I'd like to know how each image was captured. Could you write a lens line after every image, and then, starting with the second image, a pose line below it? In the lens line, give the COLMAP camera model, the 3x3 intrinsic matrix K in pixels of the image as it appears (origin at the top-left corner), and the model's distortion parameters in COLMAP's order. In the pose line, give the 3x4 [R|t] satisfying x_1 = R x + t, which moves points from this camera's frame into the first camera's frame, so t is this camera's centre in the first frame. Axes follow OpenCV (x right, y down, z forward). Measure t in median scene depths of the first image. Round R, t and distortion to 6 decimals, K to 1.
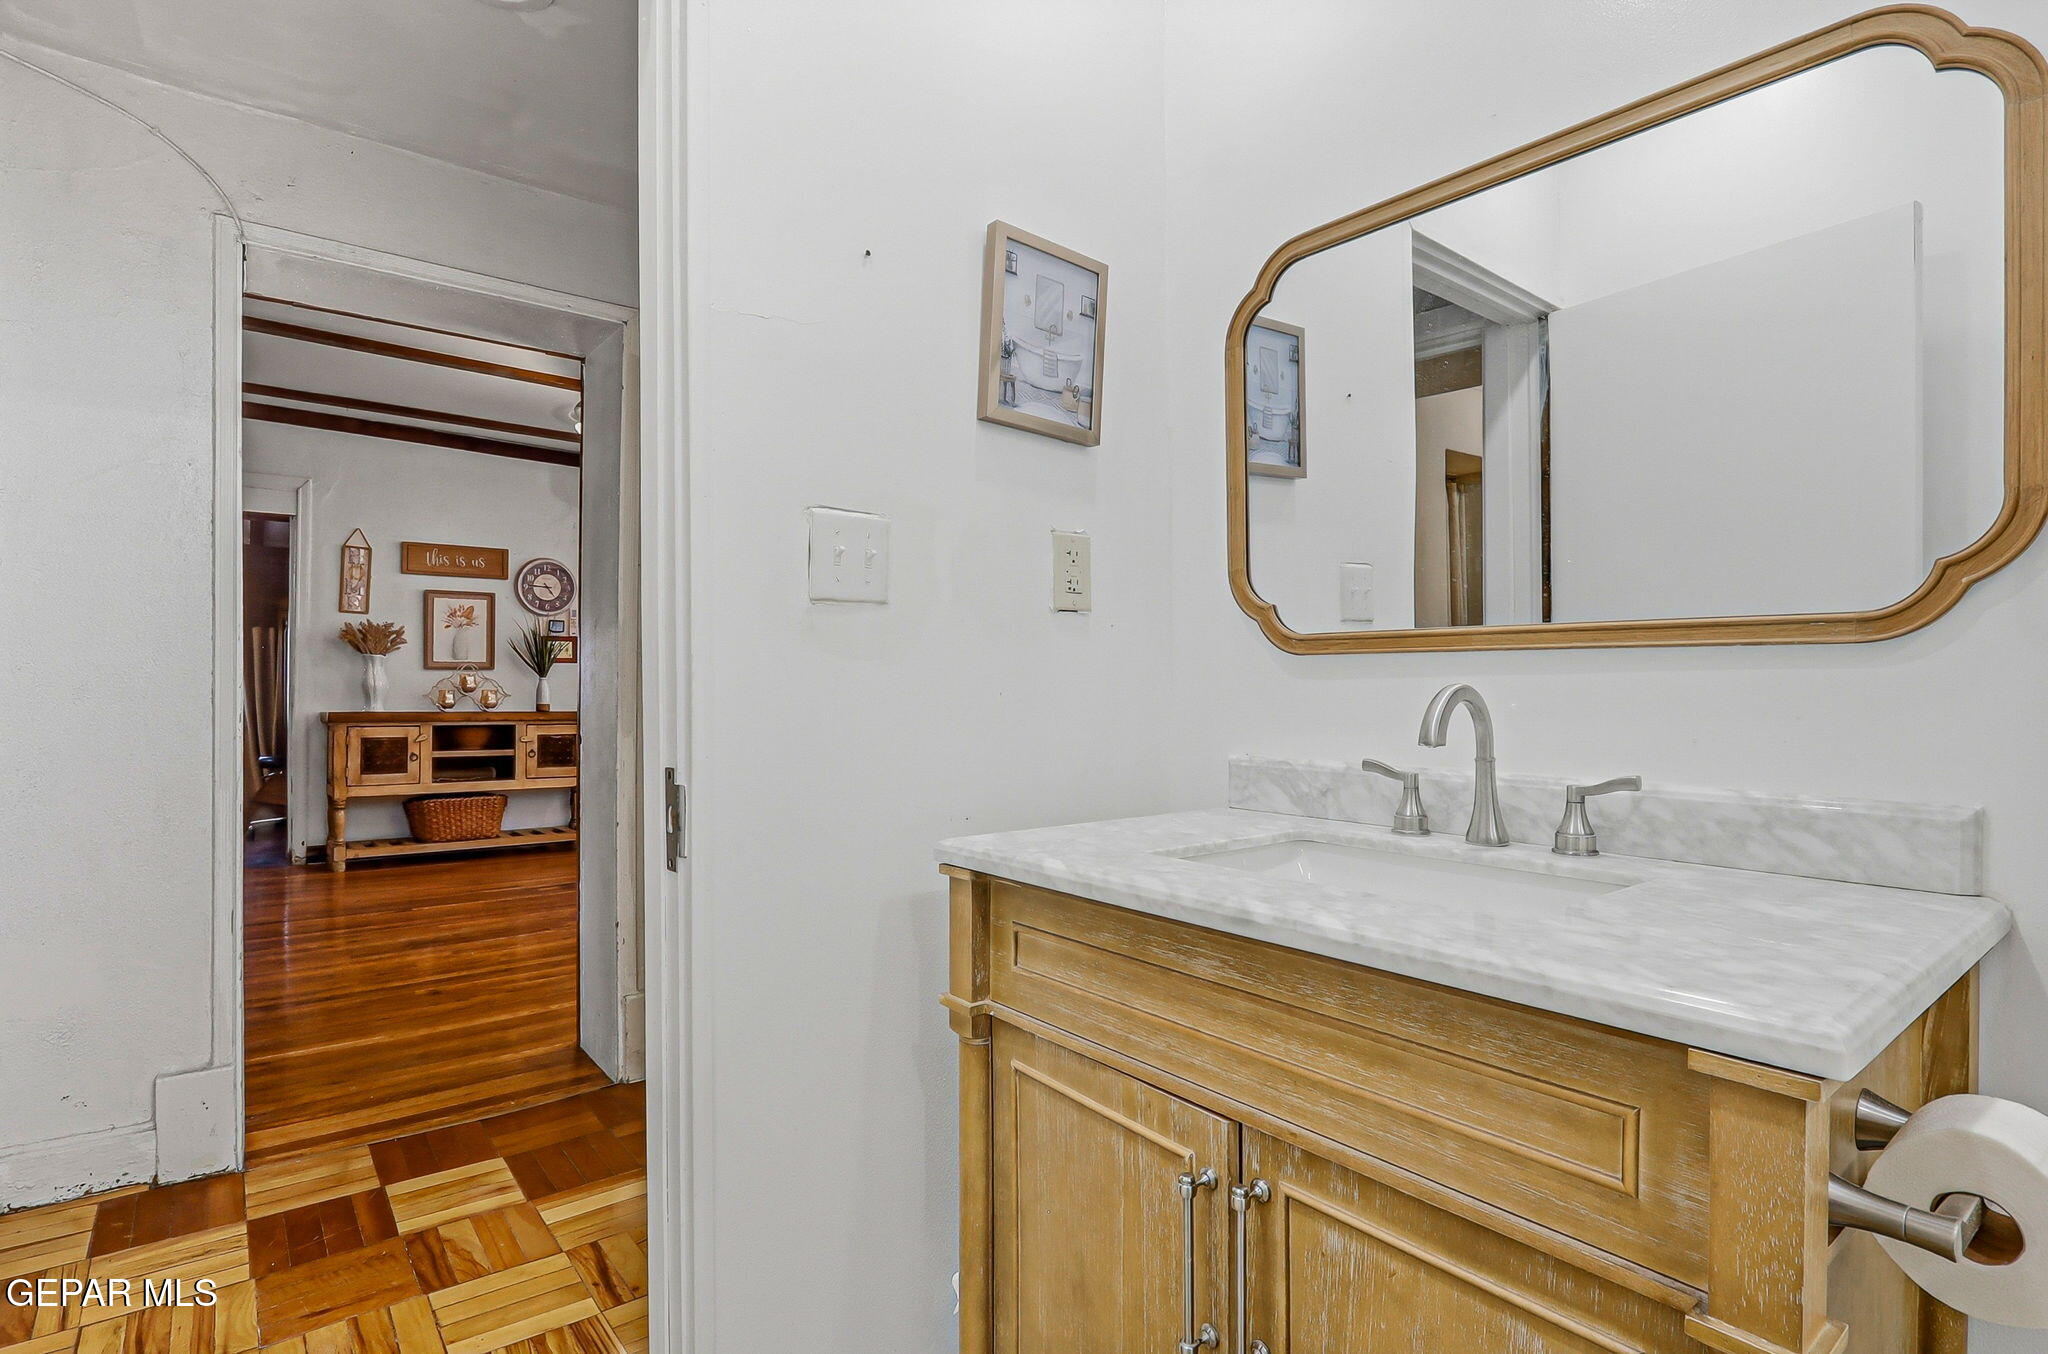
lens RADIAL K [[992.7, 0, 1027.9], [0, 992.7, 681.9], [0, 0, 1]] dist [0.000840, -0.000021]
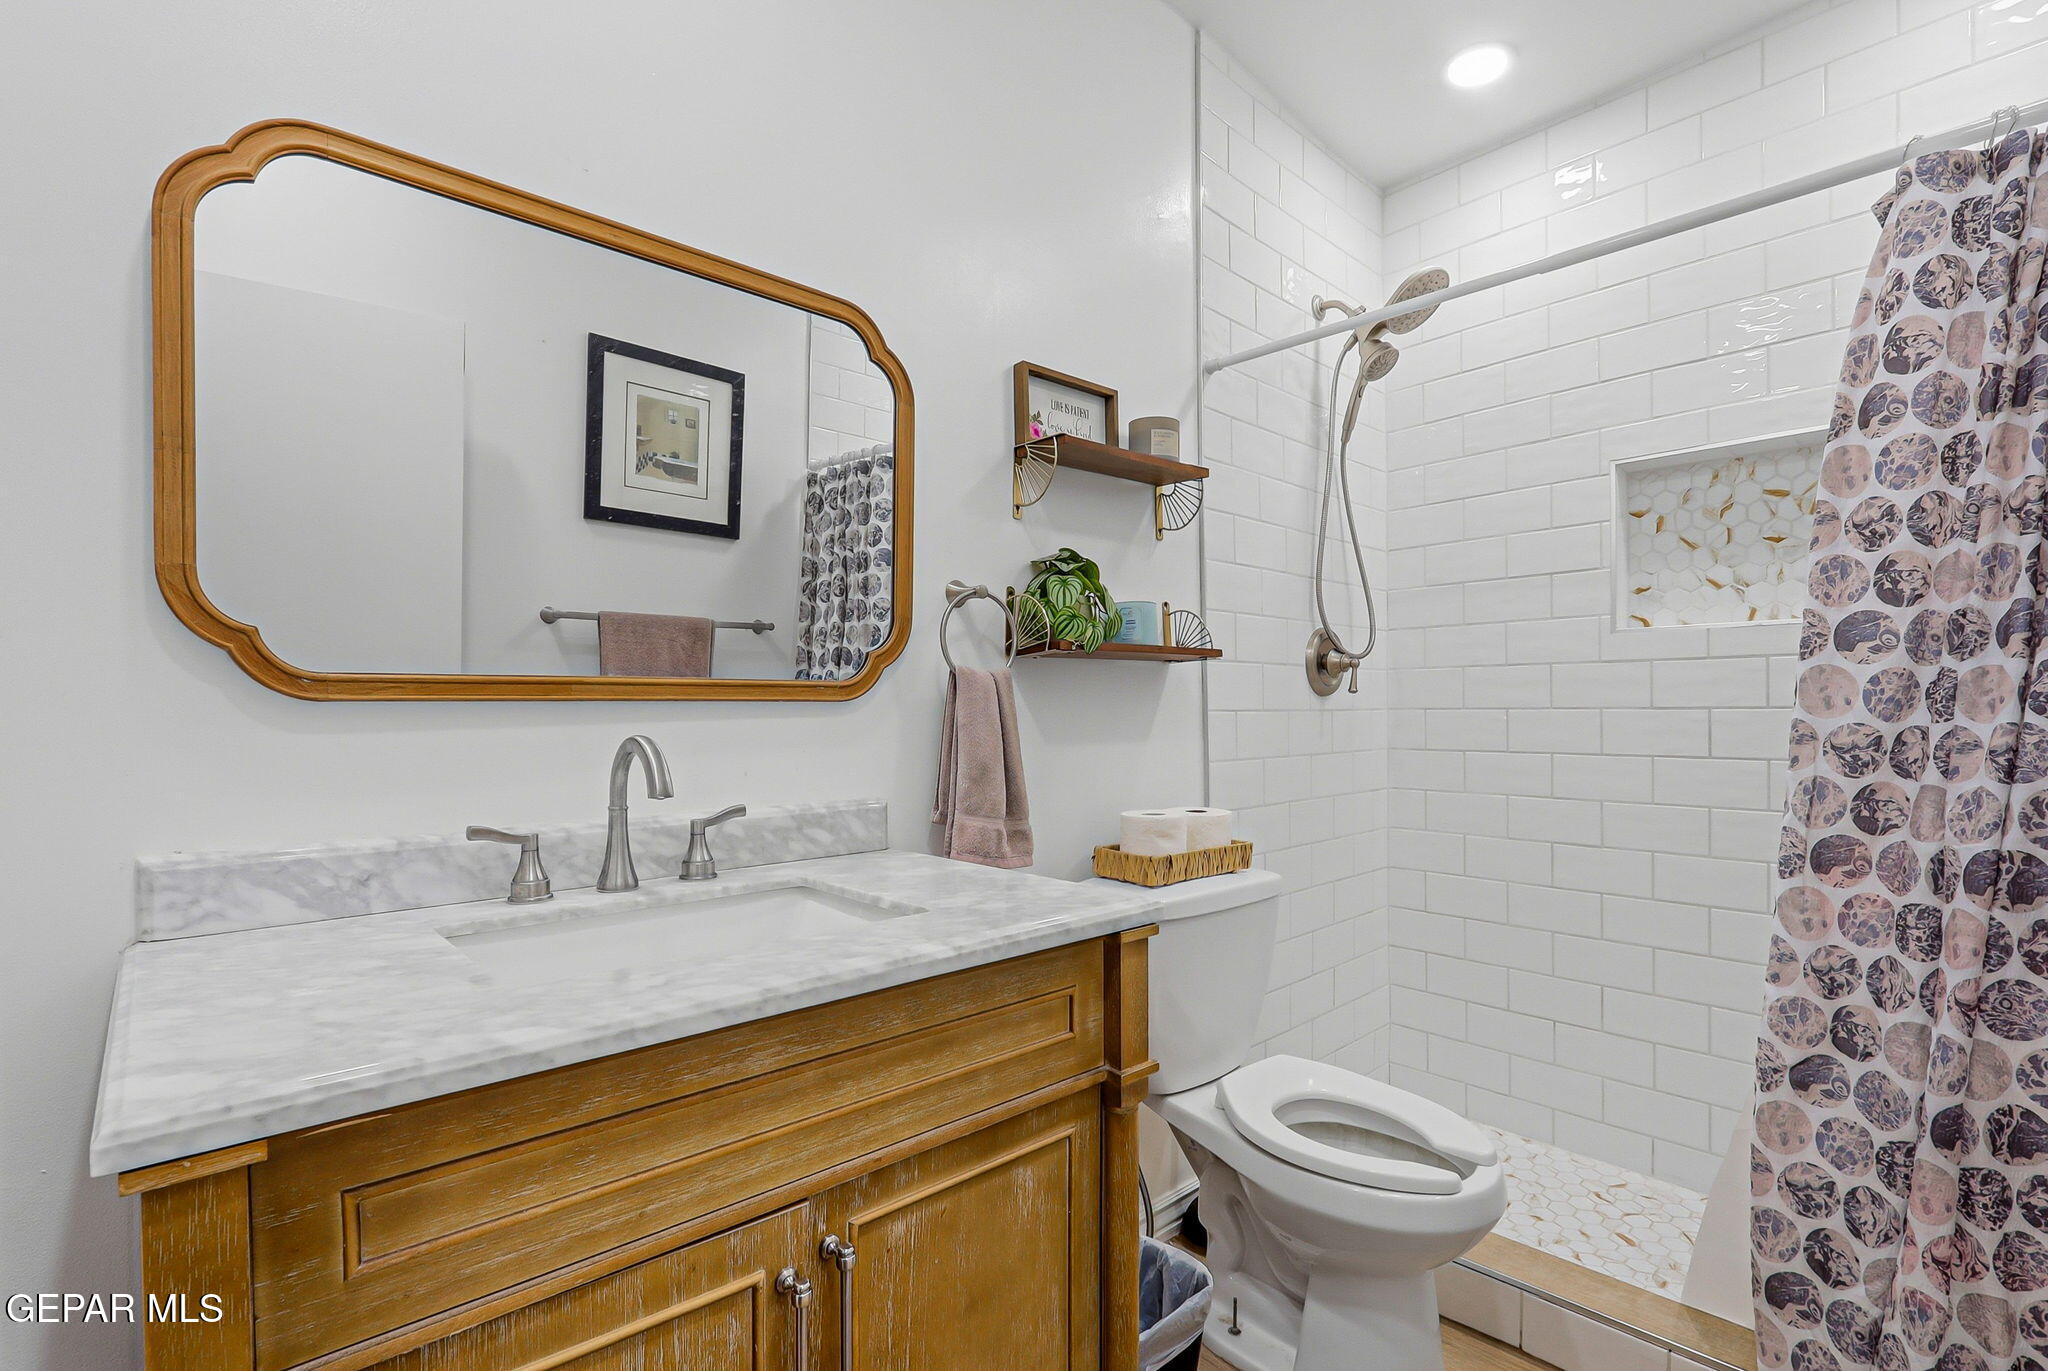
lens RADIAL K [[971.4, 0, 1029.6], [0, 971.4, 699.6], [0, 0, 1]] dist [-0.017375, 0.002029]
pose [[-0.063111, 0.000601, 0.998006, -0.669579], [0.001247, 0.999999, -0.000523, -0.038239], [-0.998006, 0.001212, -0.063111, 0.758206]]
